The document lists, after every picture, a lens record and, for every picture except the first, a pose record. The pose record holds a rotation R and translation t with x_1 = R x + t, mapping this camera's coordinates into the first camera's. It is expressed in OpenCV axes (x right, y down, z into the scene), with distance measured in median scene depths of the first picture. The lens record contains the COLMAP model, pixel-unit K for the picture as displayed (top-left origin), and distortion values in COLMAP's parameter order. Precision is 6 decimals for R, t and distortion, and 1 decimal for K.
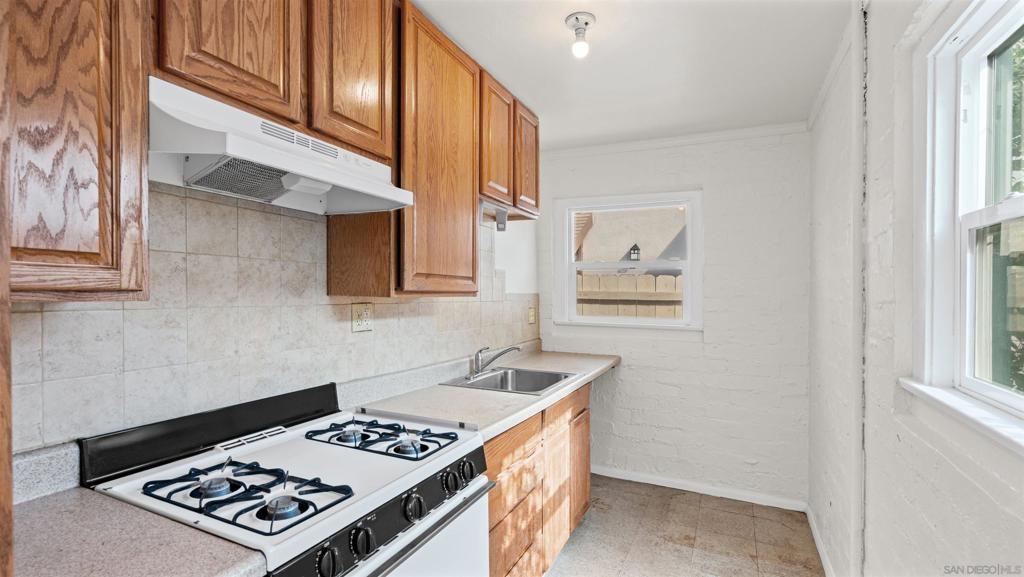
lens RADIAL K [[512.6, 0, 509.8], [0, 512.6, 286.1], [0, 0, 1]] dist [0.006156, 0.001234]
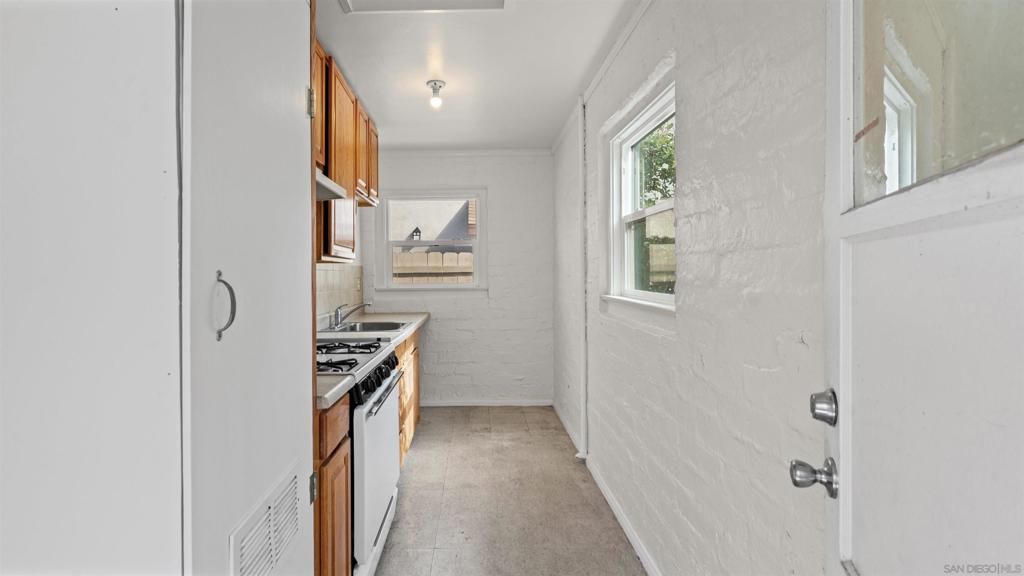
lens RADIAL K [[512.6, 0, 509.8], [0, 512.6, 285.6], [0, 0, 1]] dist [0.006156, 0.001234]
pose [[0.888623, -0.033278, 0.457430, -0.269630], [0.018992, 0.999179, 0.035795, 0.033473], [-0.458245, -0.023121, 0.888525, -0.347905]]
